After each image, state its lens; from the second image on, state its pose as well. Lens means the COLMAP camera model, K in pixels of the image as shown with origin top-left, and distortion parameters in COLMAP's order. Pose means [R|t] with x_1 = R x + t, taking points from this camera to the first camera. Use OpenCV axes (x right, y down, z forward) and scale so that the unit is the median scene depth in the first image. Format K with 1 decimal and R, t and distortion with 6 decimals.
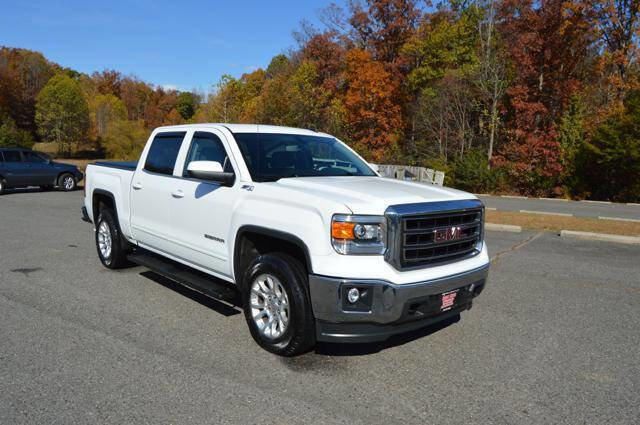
lens RADIAL K [[519.7, 0, 348.4], [0, 519.7, 208.6], [0, 0, 1]] dist [-0.074942, 0.031498]
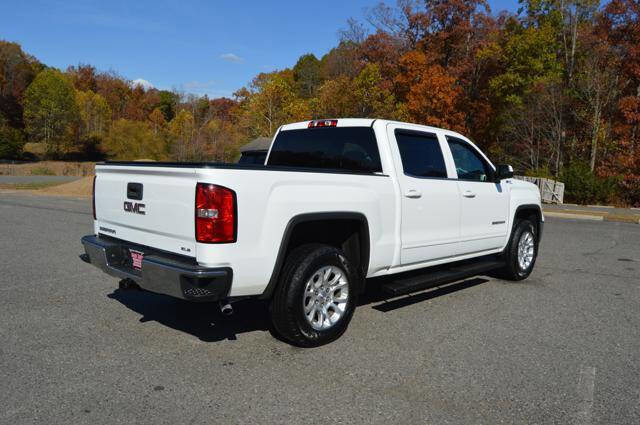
lens RADIAL K [[545.5, 0, 313.0], [0, 545.5, 208.8], [0, 0, 1]] dist [-0.081073, 0.047087]
pose [[0.997279, 0.007729, 0.073318, -0.171882], [-0.006747, 0.999884, -0.013633, -0.002400], [-0.073415, 0.013101, 0.997215, 0.014132]]
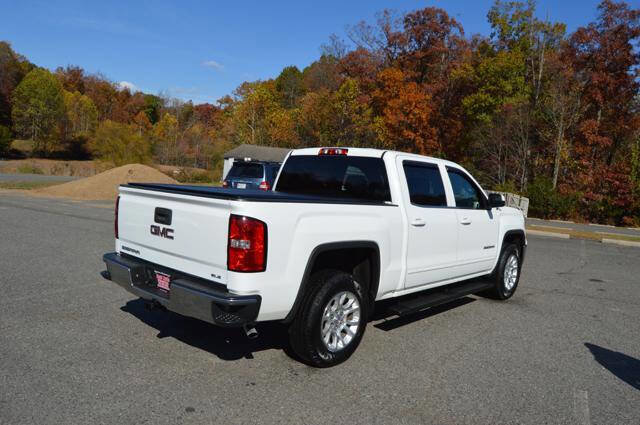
lens RADIAL K [[519.7, 0, 311.7], [0, 519.7, 209.3], [0, 0, 1]] dist [-0.074942, 0.031498]
pose [[0.991991, 0.040311, 0.119706, -0.177682], [-0.038194, 0.999072, -0.019927, -0.005487], [-0.120398, 0.015195, 0.992609, 0.013892]]
